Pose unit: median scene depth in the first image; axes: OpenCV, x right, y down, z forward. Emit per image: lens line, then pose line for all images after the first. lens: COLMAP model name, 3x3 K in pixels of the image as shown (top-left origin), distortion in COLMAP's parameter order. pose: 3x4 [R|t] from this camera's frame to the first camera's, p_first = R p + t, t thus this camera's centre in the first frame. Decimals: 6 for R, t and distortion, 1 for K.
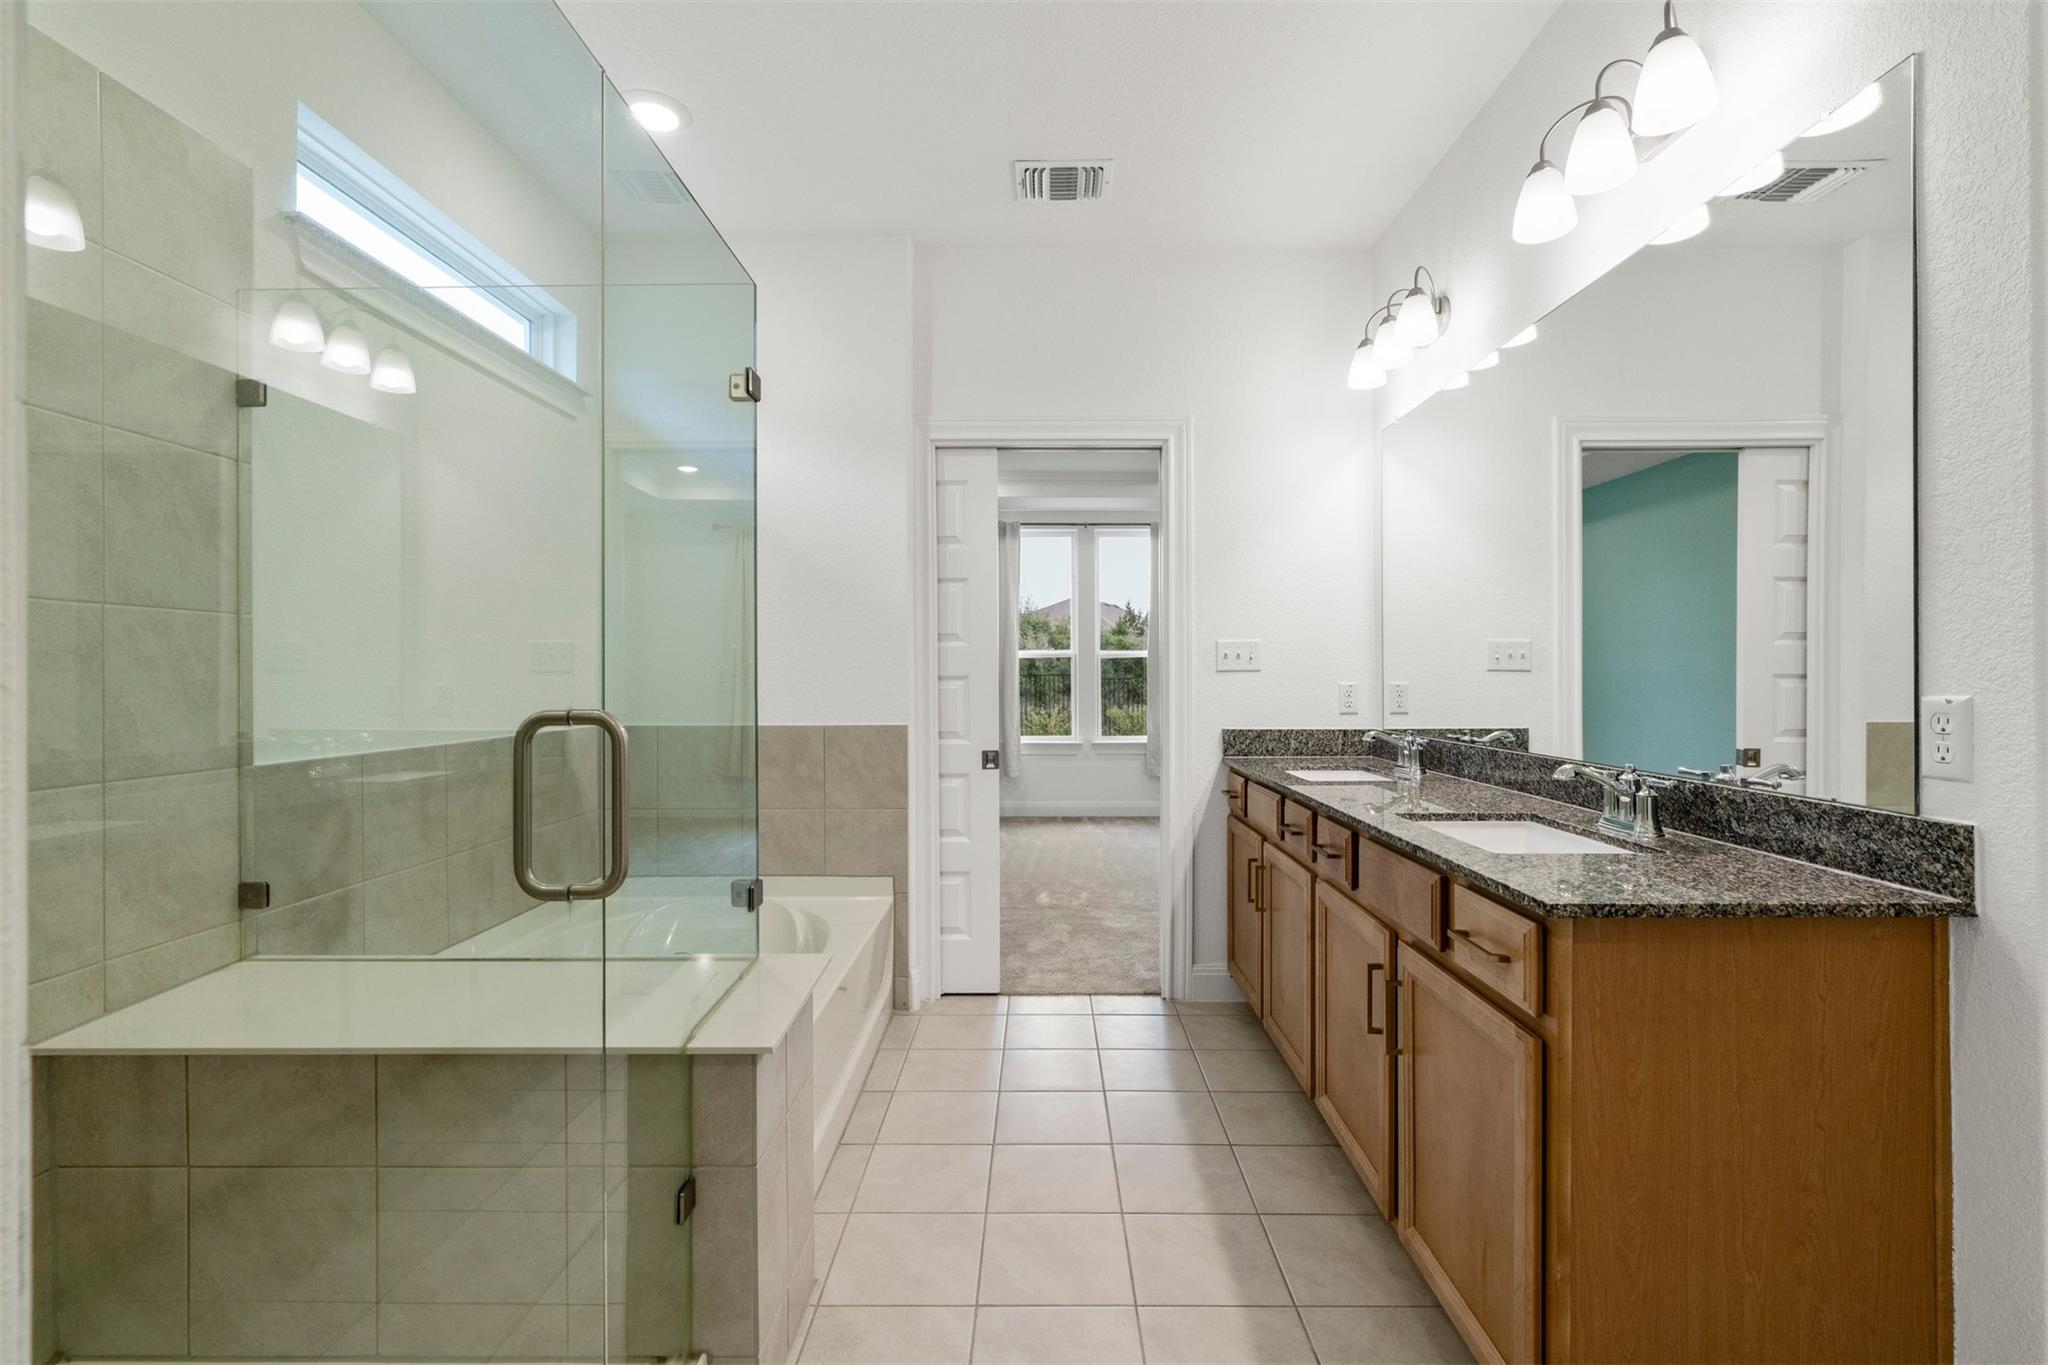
lens RADIAL K [[911.0, 0, 1024.0], [0, 911.0, 682.5], [0, 0, 1]] dist [-0.008769, -0.000247]
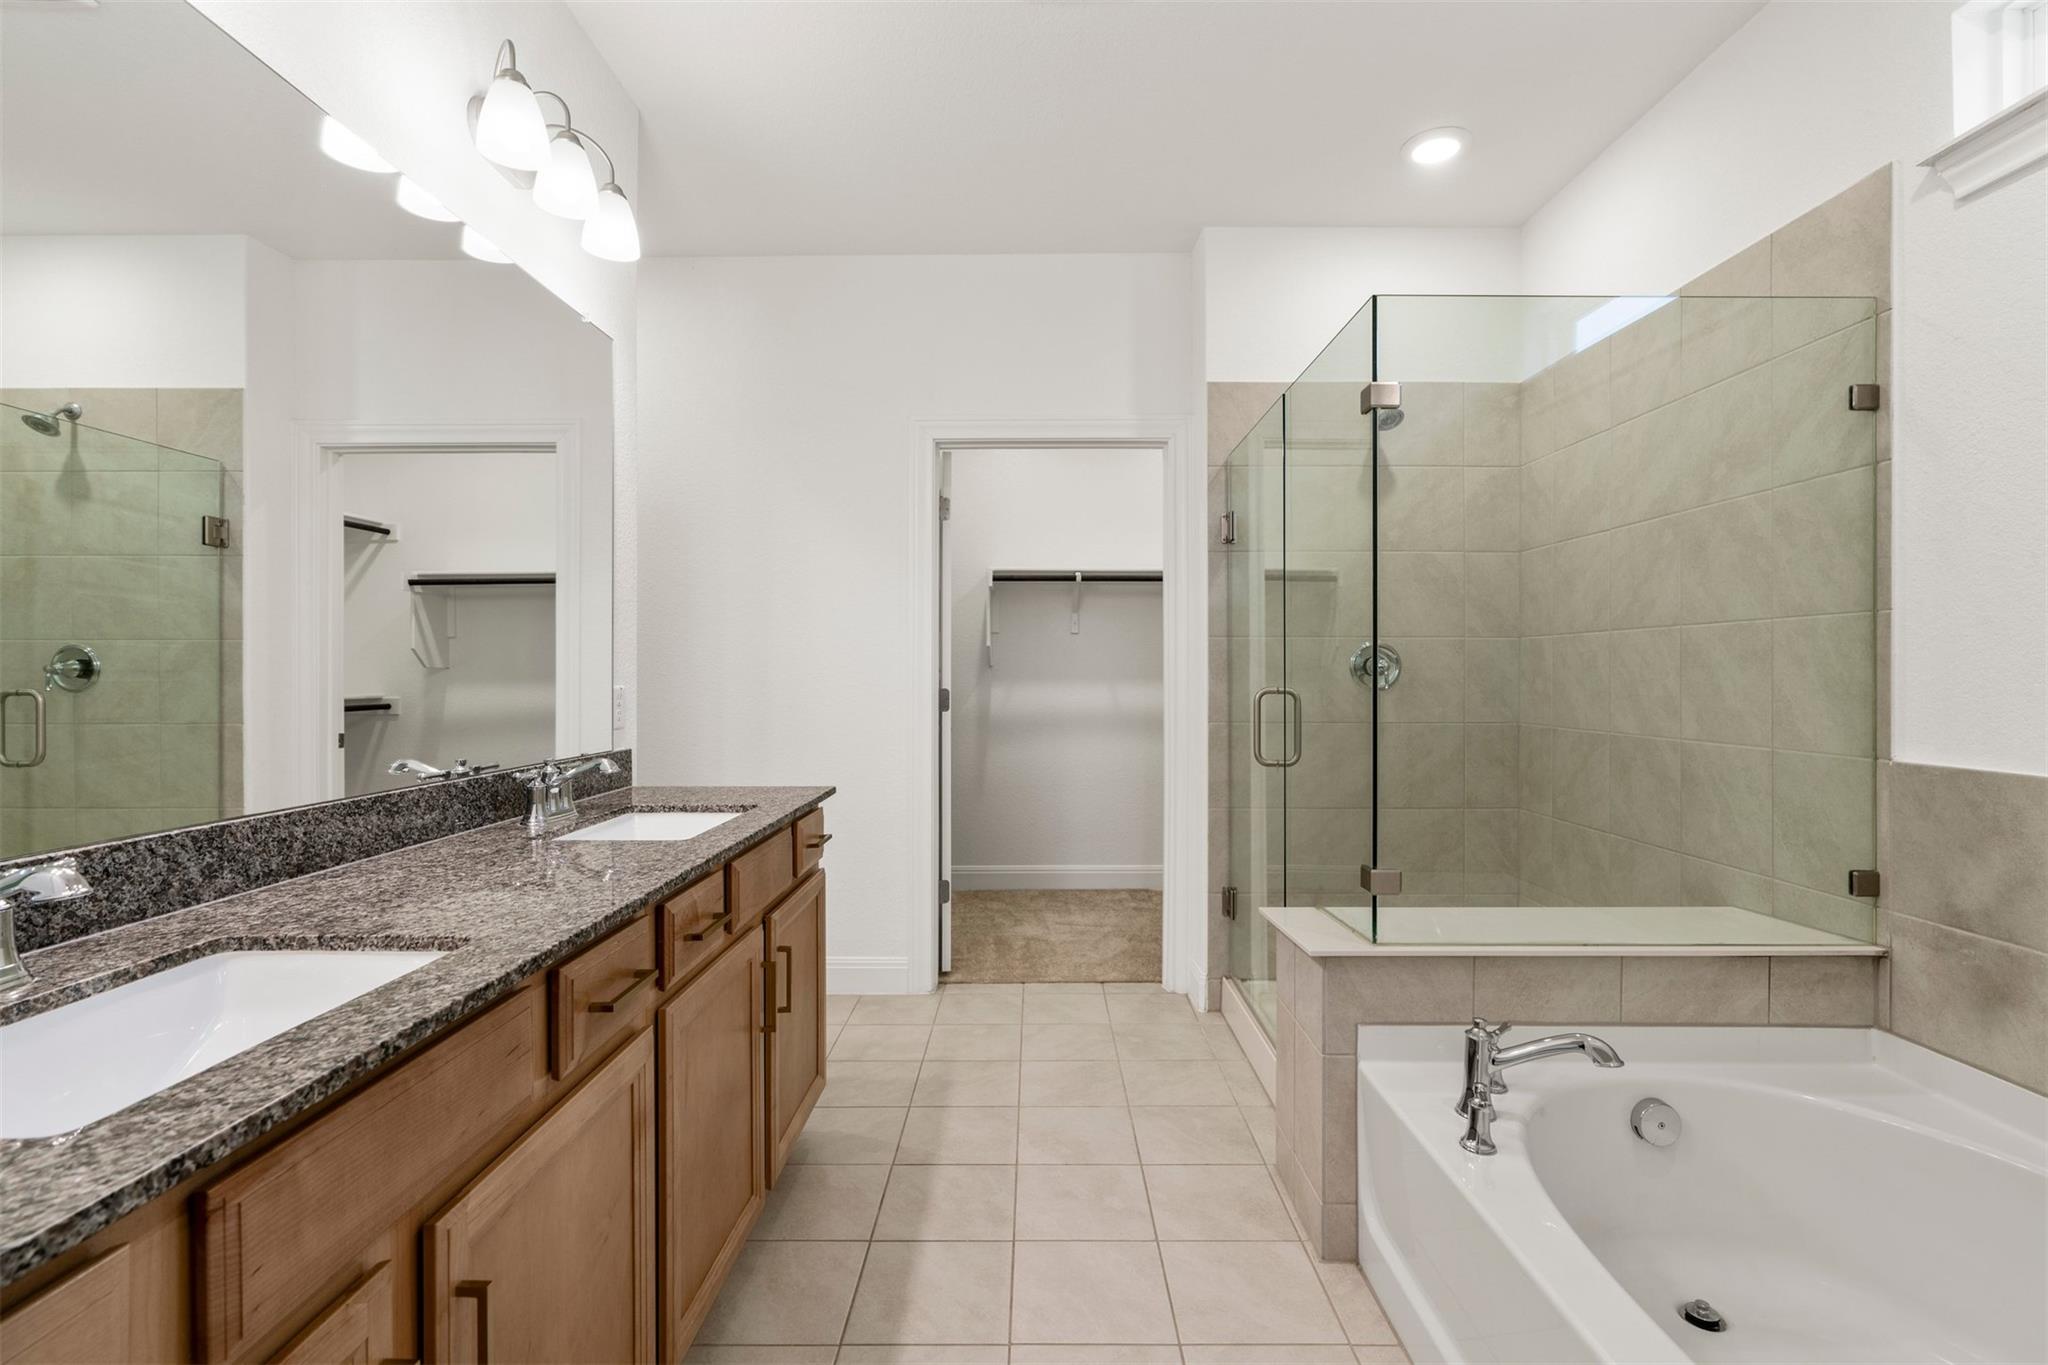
lens RADIAL K [[911.0, 0, 1024.0], [0, 911.0, 682.5], [0, 0, 1]] dist [-0.008769, -0.000247]
pose [[-0.999982, 0.003866, -0.004578, 0.105279], [0.003798, 0.999887, 0.014577, -0.012239], [0.004634, 0.014559, -0.999883, 1.950135]]
